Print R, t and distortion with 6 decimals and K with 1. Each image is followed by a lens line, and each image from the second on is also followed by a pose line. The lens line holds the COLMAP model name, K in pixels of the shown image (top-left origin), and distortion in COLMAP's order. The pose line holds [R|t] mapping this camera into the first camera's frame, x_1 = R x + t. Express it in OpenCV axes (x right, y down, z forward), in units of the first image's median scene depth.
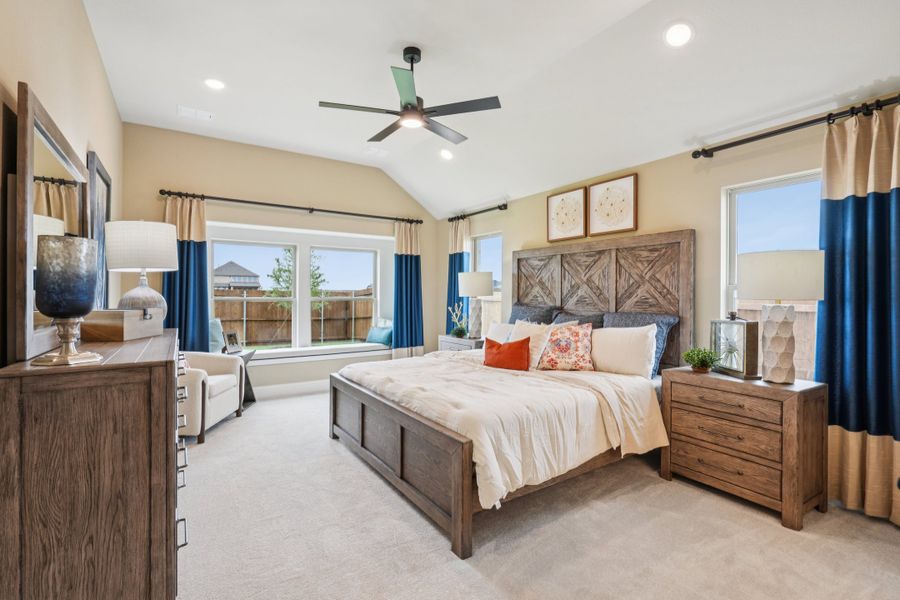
lens RADIAL K [[414.8, 0, 434.8], [0, 414.8, 294.5], [0, 0, 1]] dist [-0.001293, 0.000069]
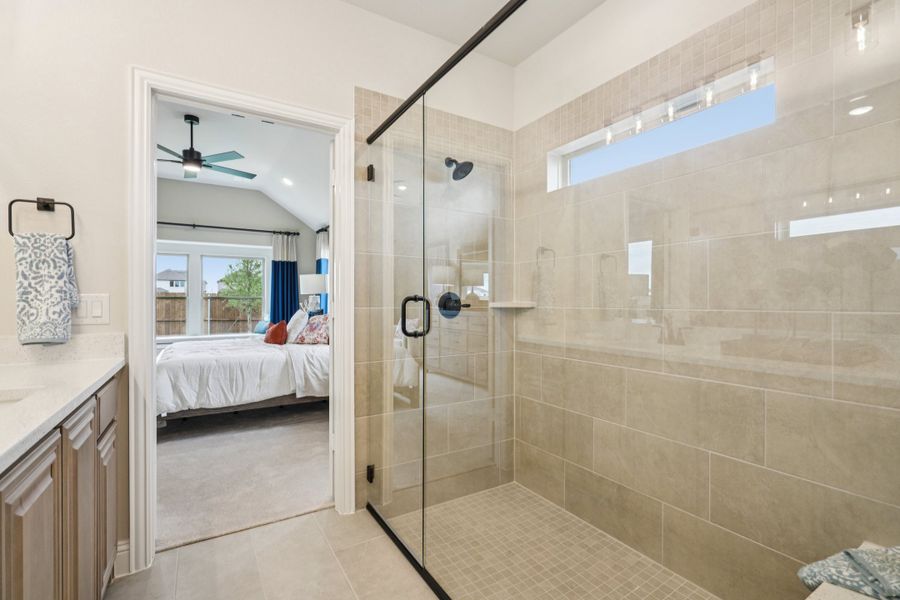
lens RADIAL K [[419.7, 0, 454.9], [0, 419.7, 302.7], [0, 0, 1]] dist [0.000265, 0.000318]
pose [[0.999403, -0.003449, -0.034376, 0.781821], [0.003639, 0.999979, 0.005451, 0.035002], [0.034357, -0.005573, 0.999394, -0.352893]]
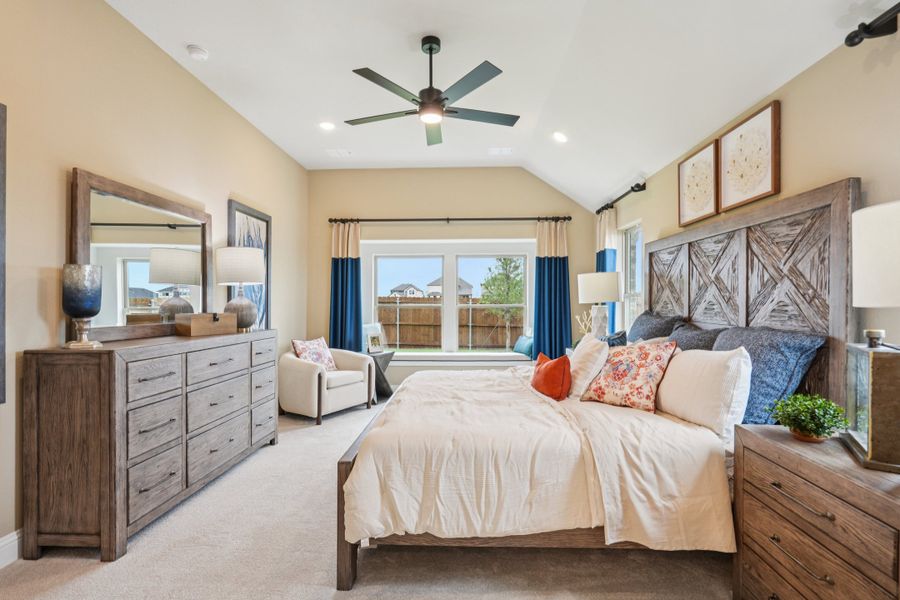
lens RADIAL K [[419.7, 0, 454.9], [0, 419.7, 302.7], [0, 0, 1]] dist [0.000265, 0.000318]
pose [[0.816998, -0.004277, -0.576624, 0.469384], [0.005160, 0.999987, -0.000106, 0.003682], [0.576617, -0.002889, 0.817010, 0.225959]]
